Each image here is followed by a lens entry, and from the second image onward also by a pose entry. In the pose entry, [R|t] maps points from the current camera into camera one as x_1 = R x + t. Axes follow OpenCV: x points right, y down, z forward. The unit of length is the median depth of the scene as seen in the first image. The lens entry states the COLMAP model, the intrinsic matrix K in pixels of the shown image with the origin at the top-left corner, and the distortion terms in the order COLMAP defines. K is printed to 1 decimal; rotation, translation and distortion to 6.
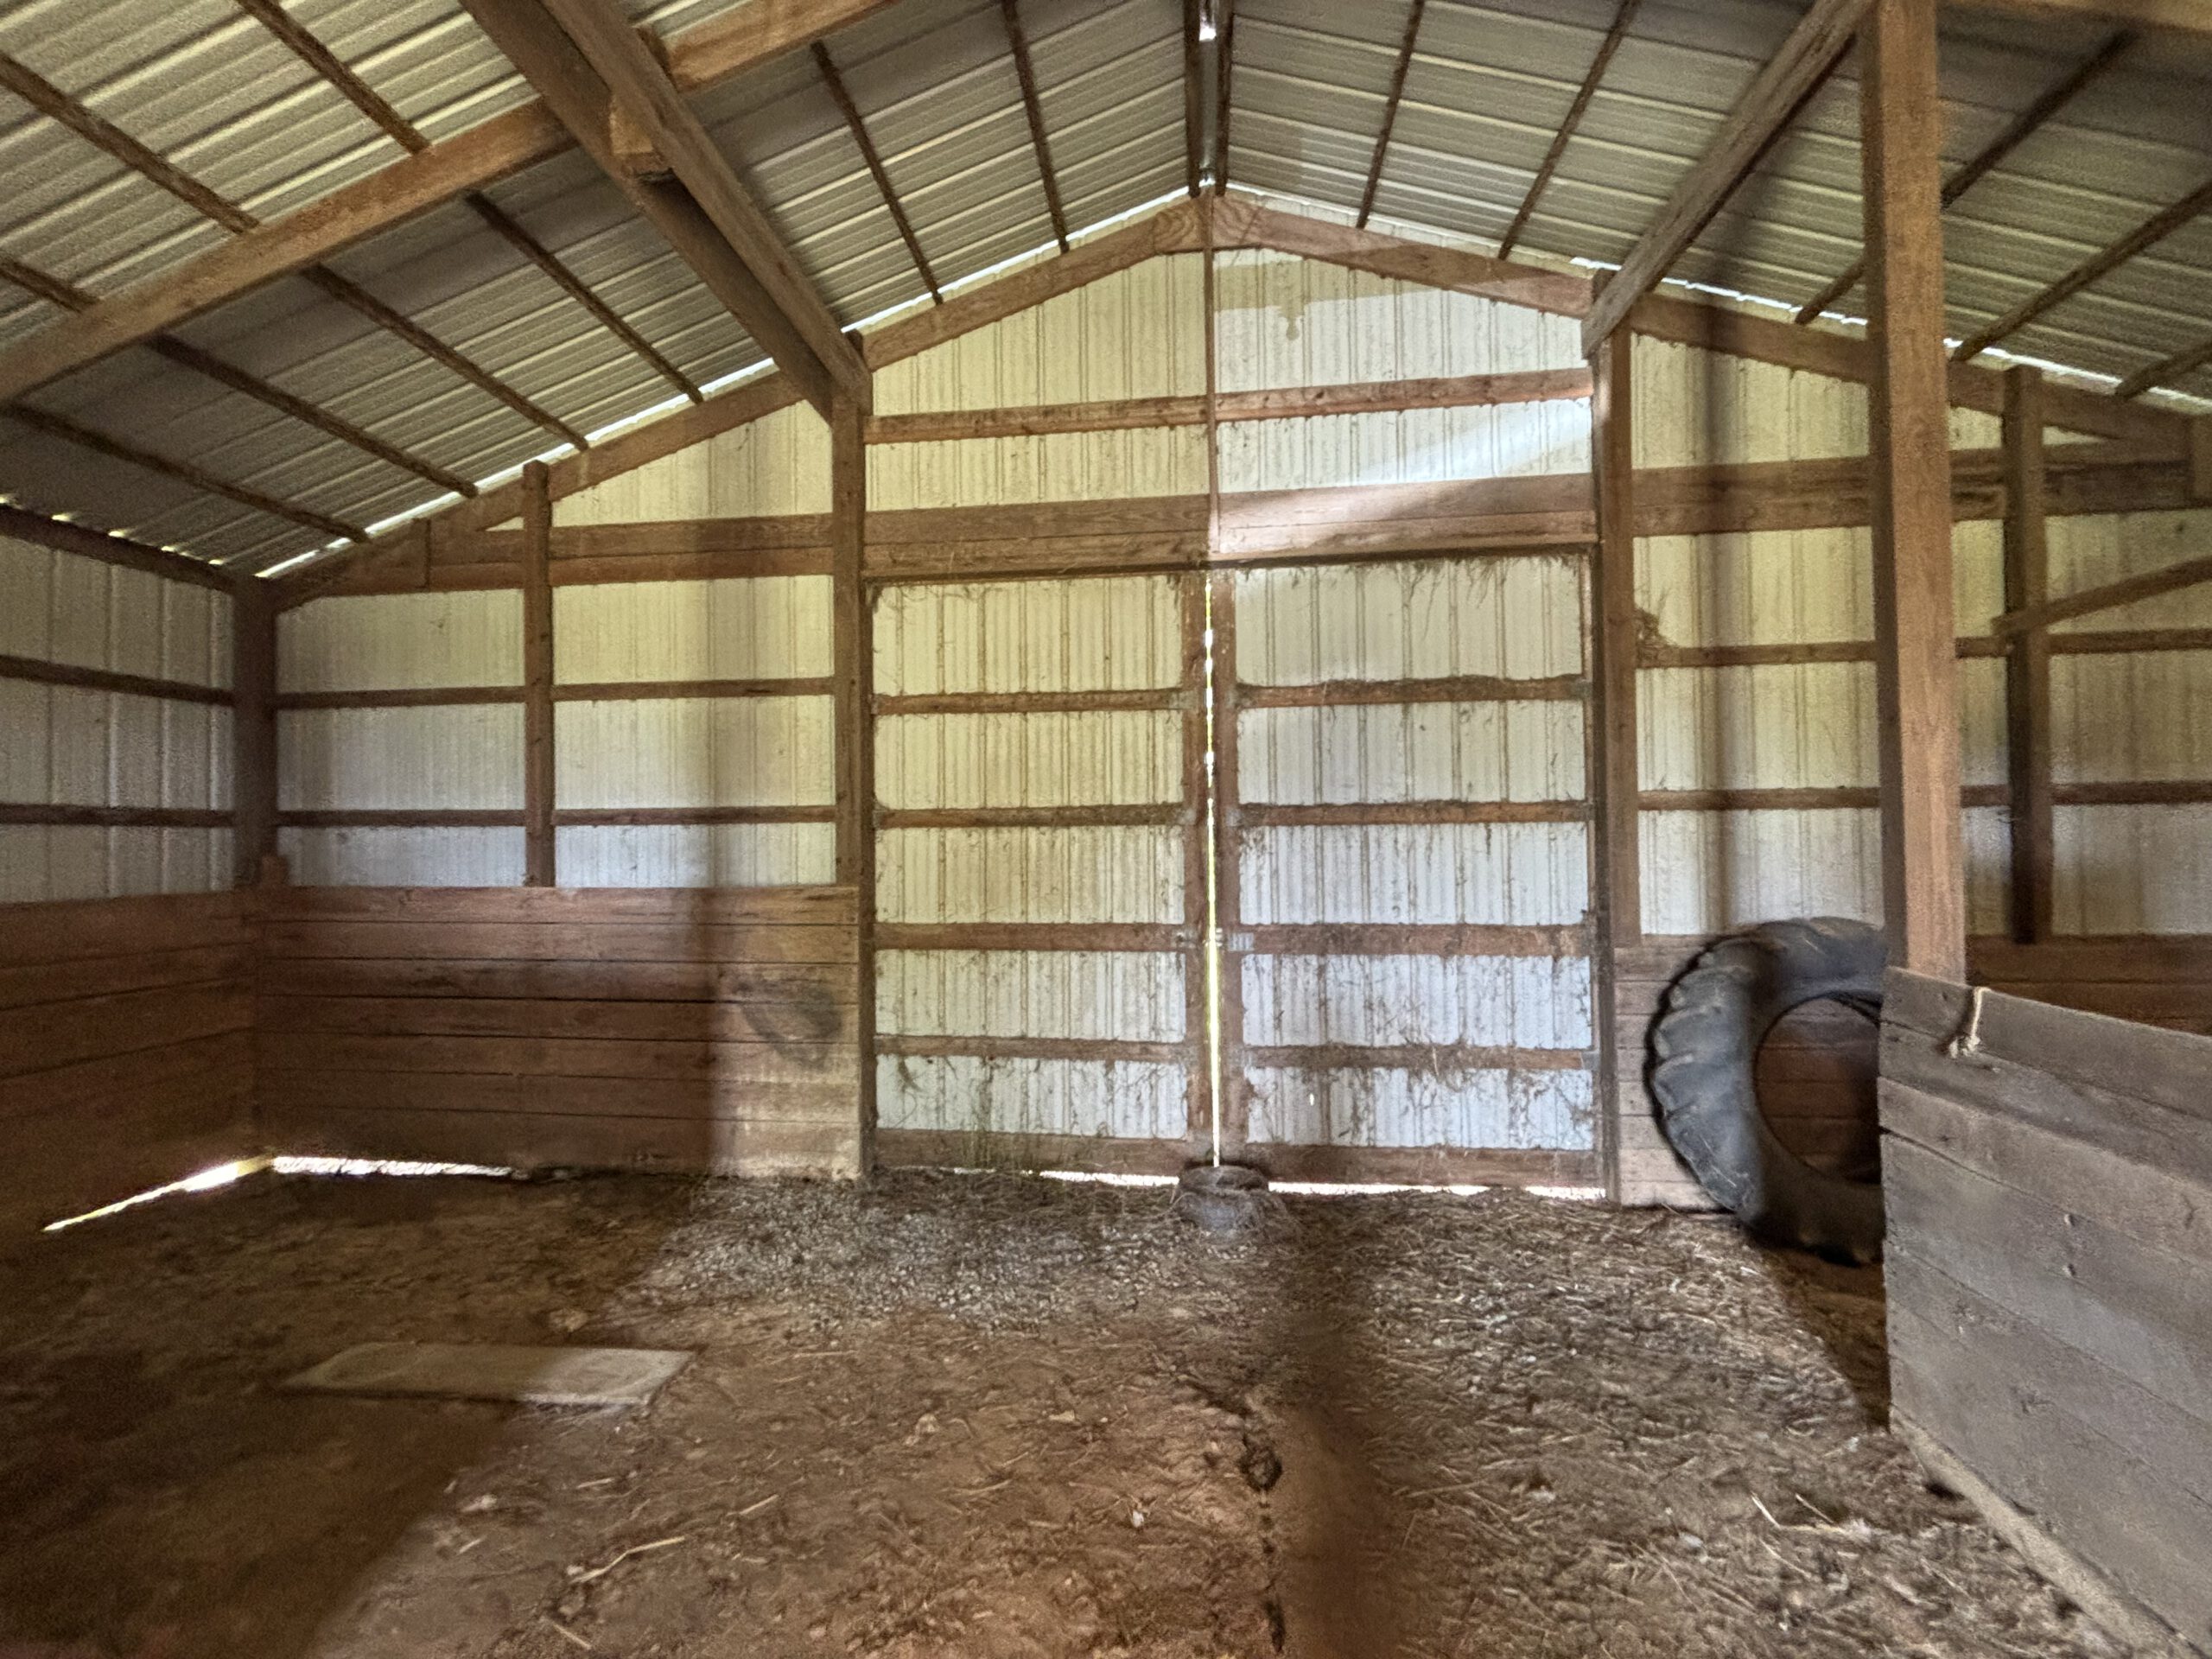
lens RADIAL K [[893.9, 0, 1101.6], [0, 893.9, 829.9], [0, 0, 1]] dist [0.001088, 0.001035]
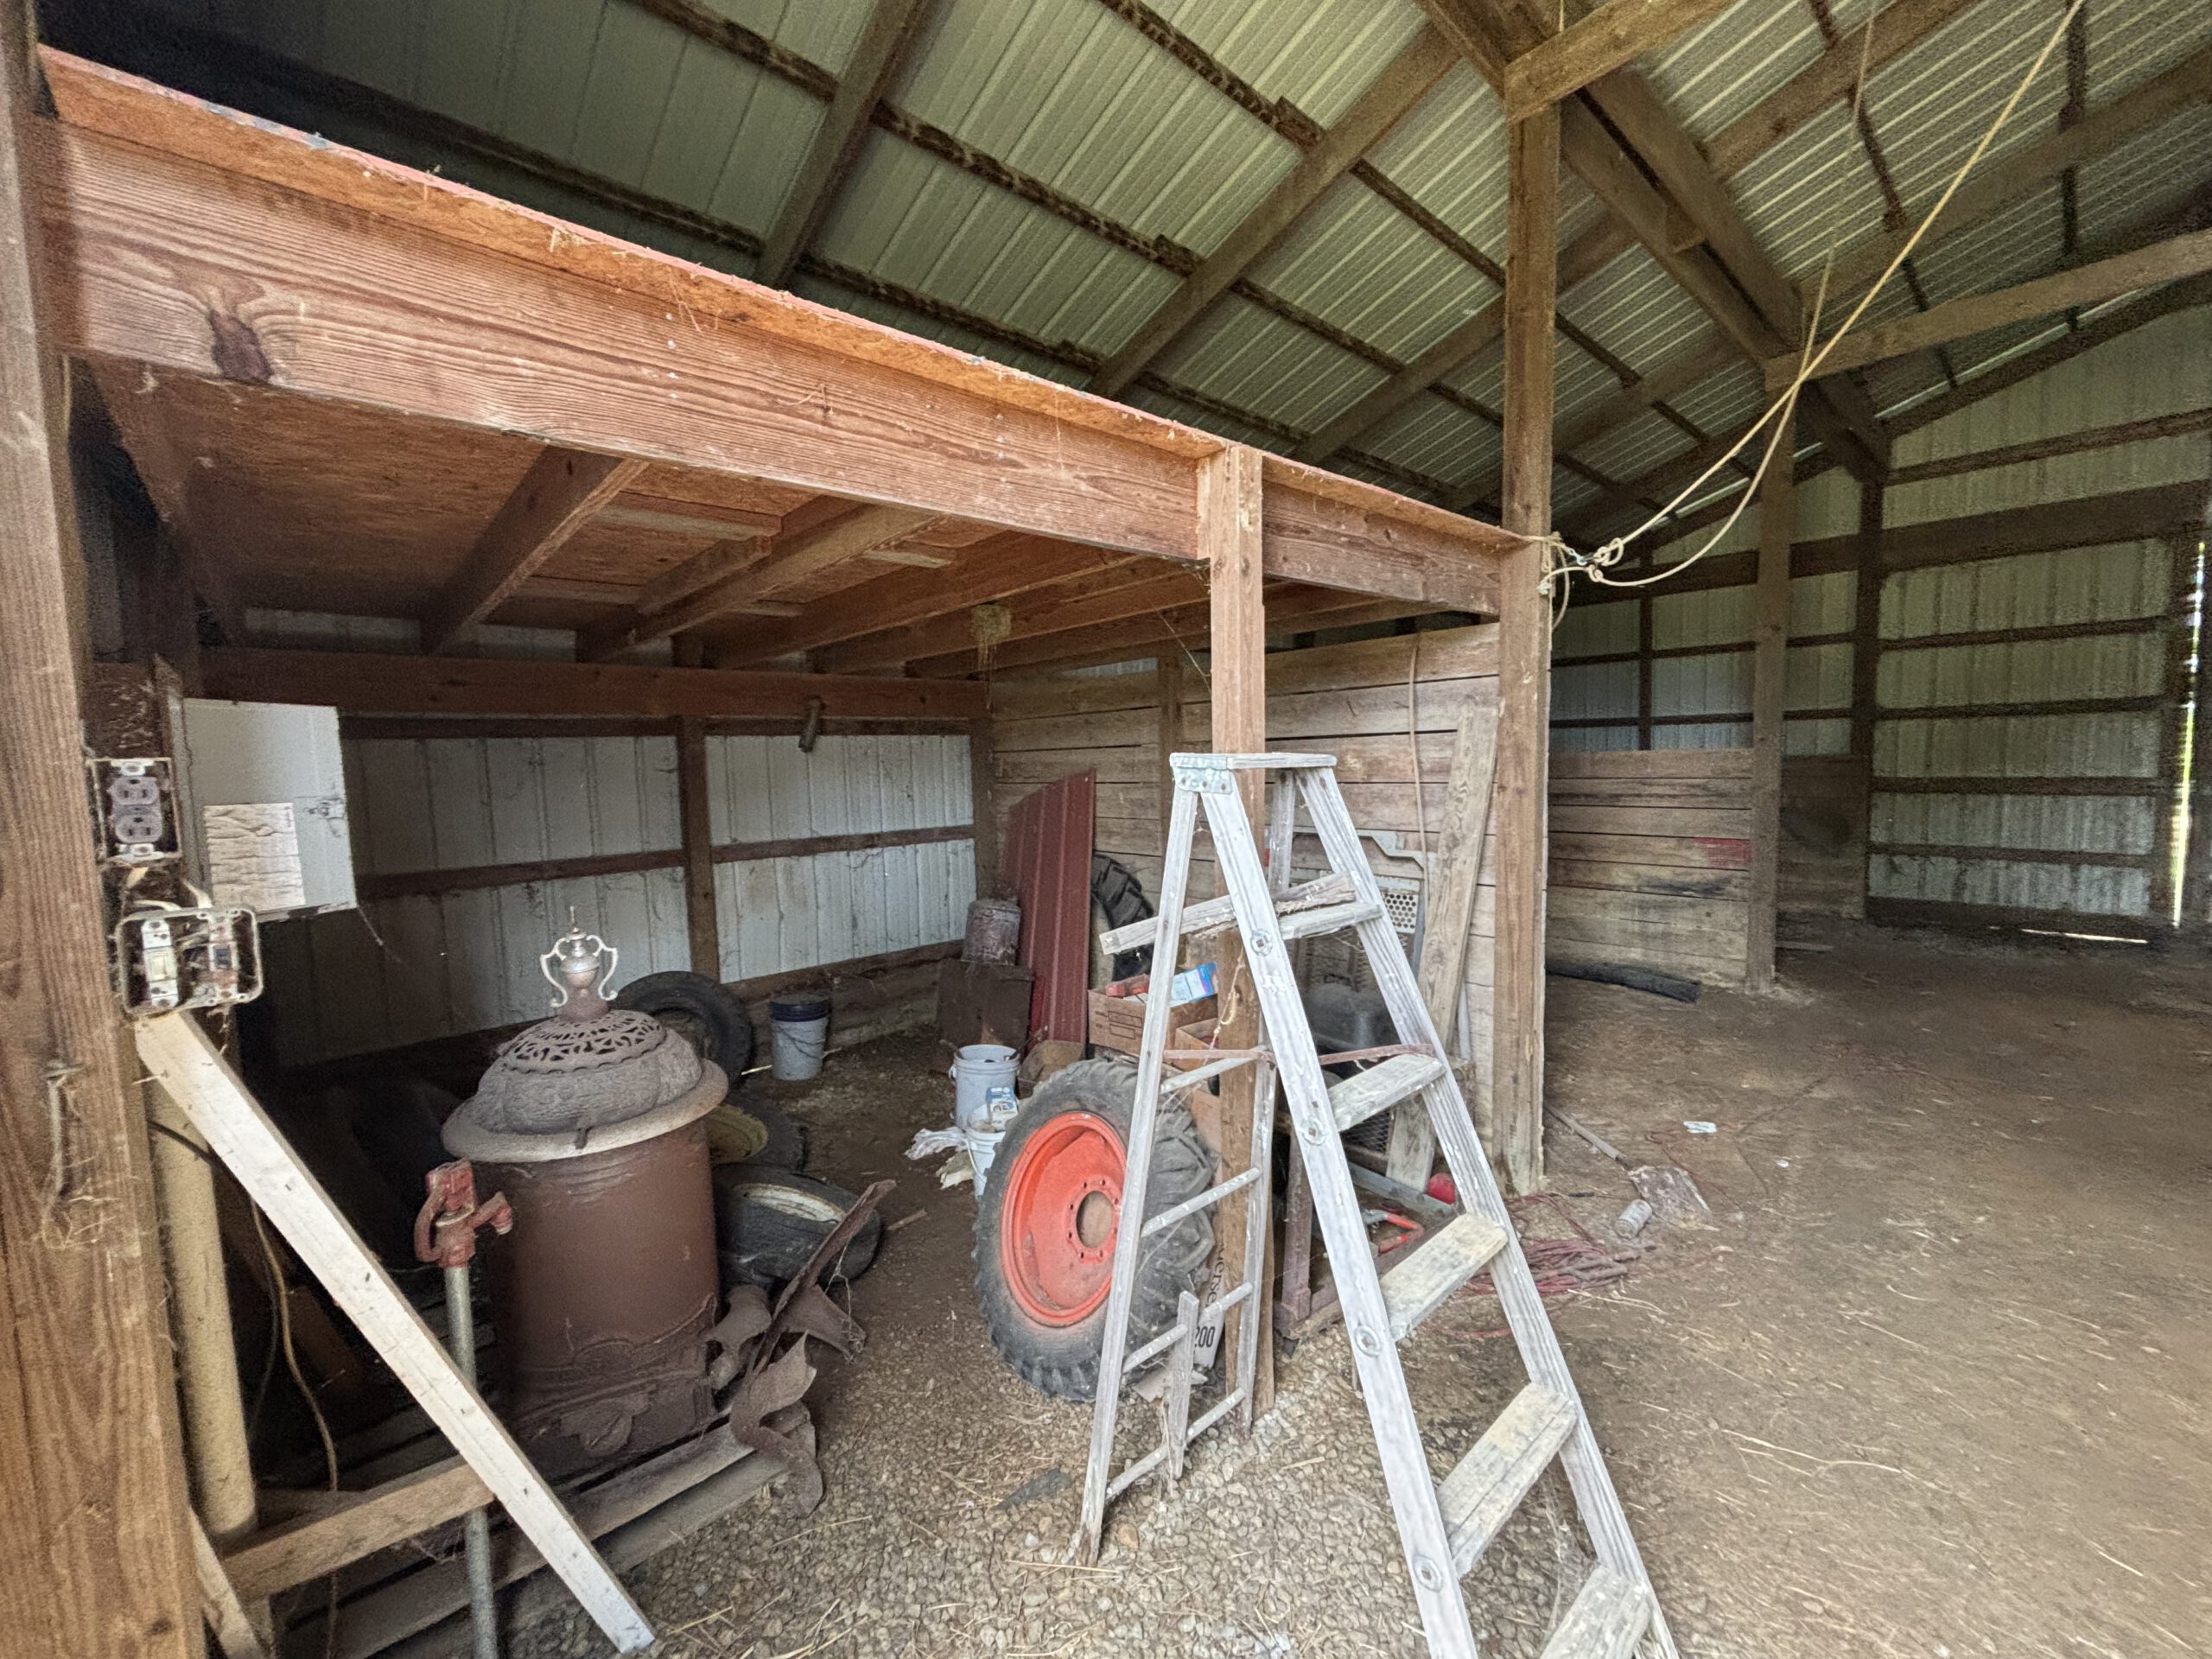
lens RADIAL K [[893.9, 0, 1101.6], [0, 893.9, 829.9], [0, 0, 1]] dist [0.001088, 0.001035]
pose [[0.747875, 0.043978, -0.662381, -0.237431], [0.030498, 0.994473, 0.100462, -0.012147], [0.663138, -0.095334, 0.742401, -1.341372]]
